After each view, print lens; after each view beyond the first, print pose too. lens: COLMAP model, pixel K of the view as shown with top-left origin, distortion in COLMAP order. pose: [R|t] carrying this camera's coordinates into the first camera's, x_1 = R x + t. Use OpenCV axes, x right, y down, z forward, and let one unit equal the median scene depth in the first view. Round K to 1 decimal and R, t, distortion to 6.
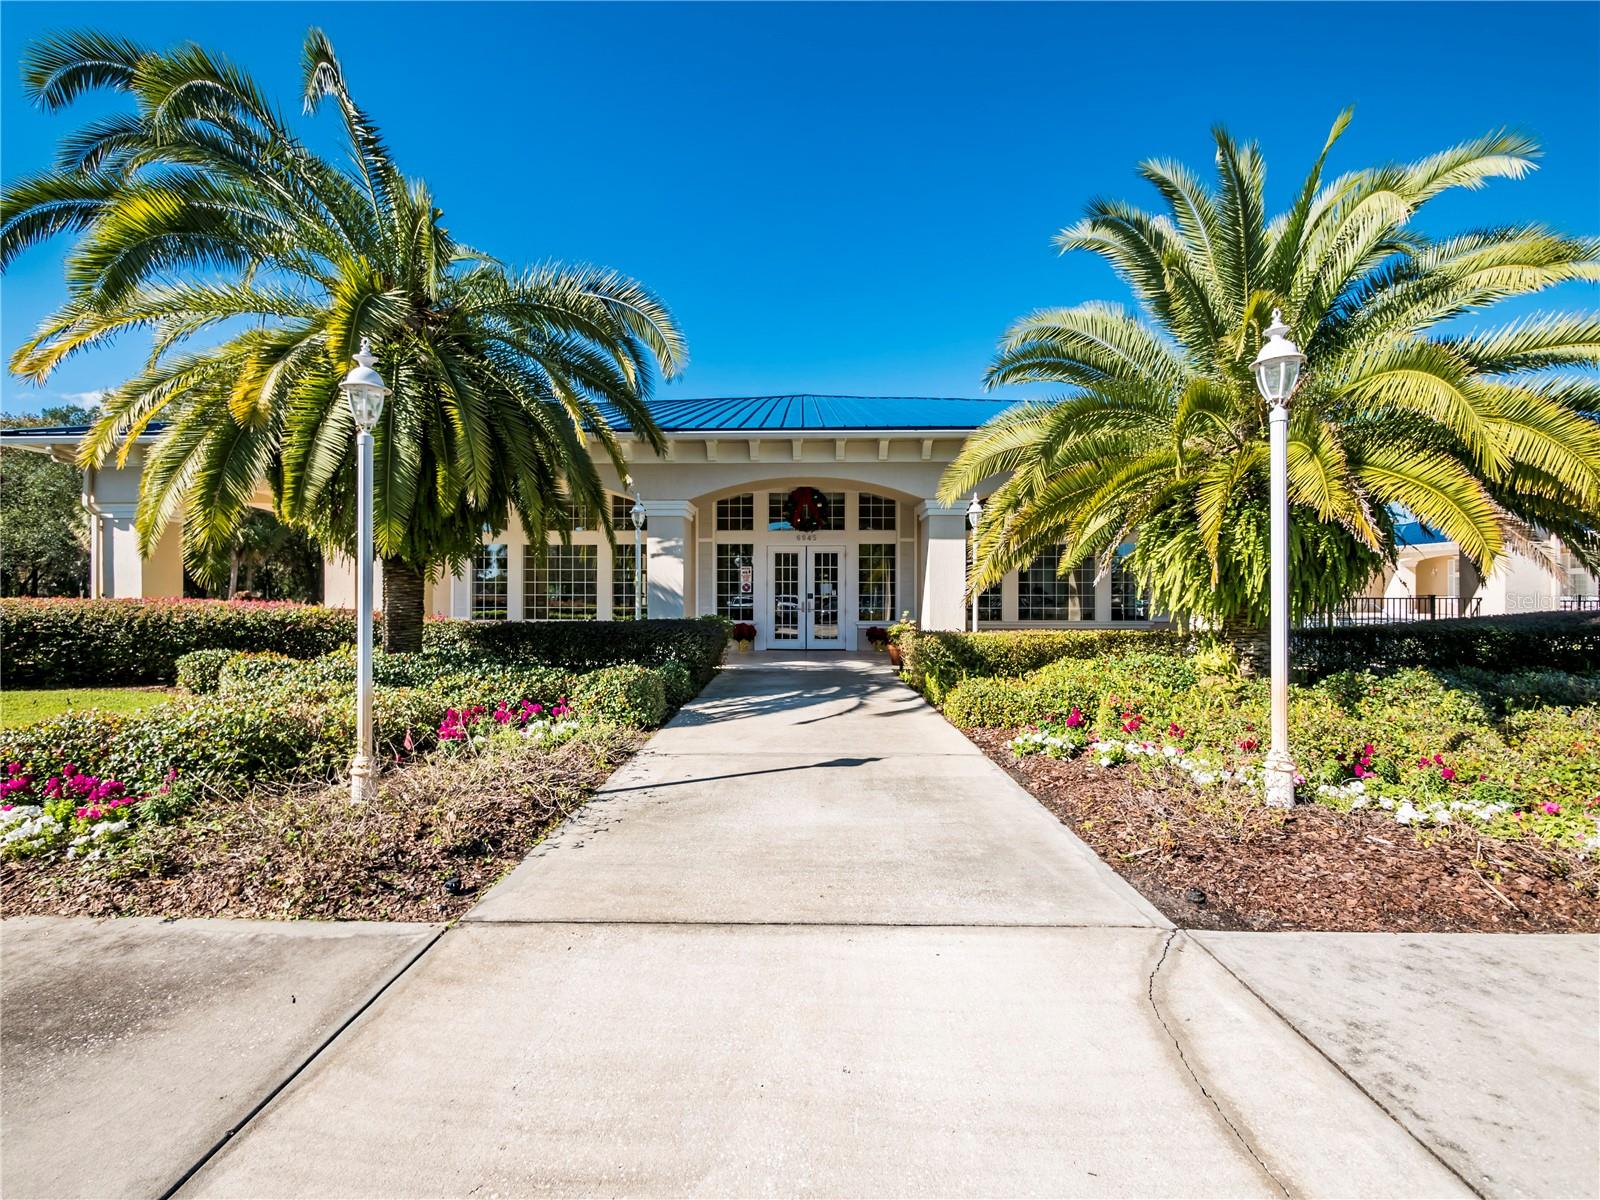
lens RADIAL K [[639.1, 0, 800.0], [0, 639.1, 600.0], [0, 0, 1]] dist [-0.000118, 0.000107]
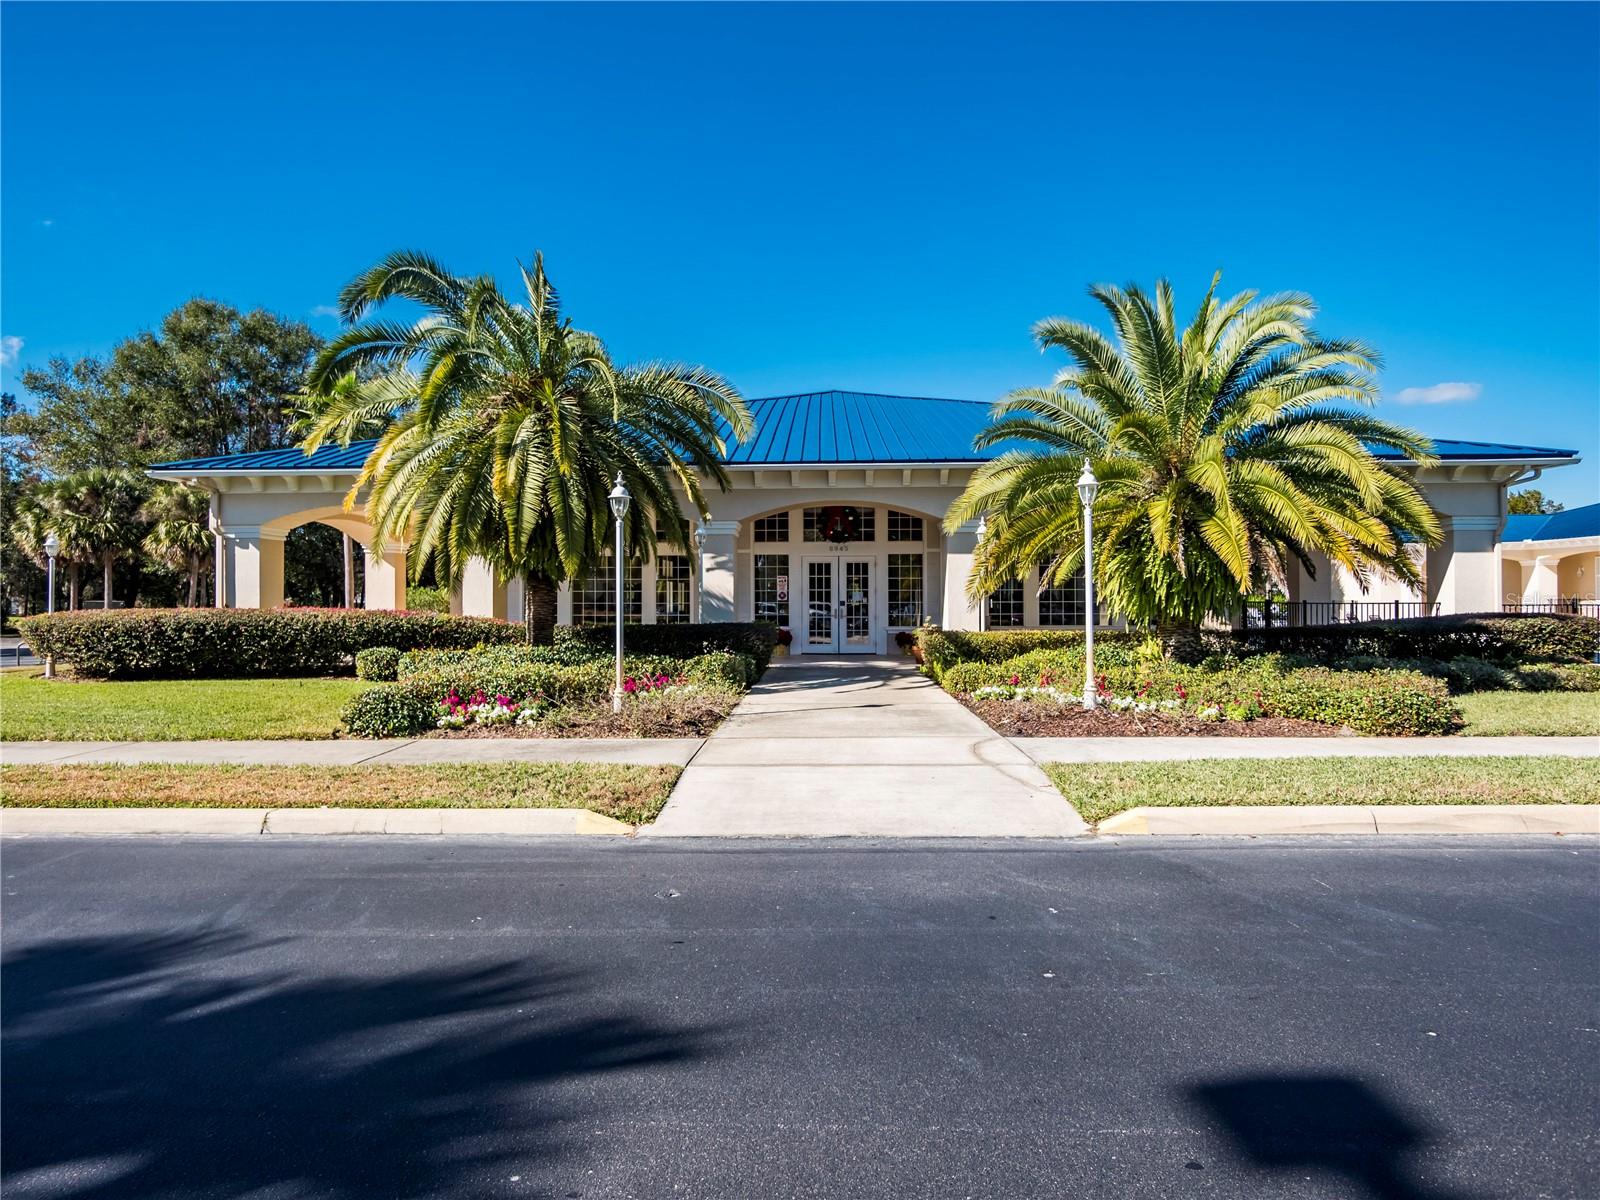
lens RADIAL K [[930.9, 0, 800.0], [0, 930.9, 600.0], [0, 0, 1]] dist [0.001399, 0.000092]
pose [[0.999822, -0.004474, -0.018308, -0.031284], [0.004307, 0.999949, -0.009137, 0.002499], [0.018348, 0.009057, 0.999791, -0.651885]]
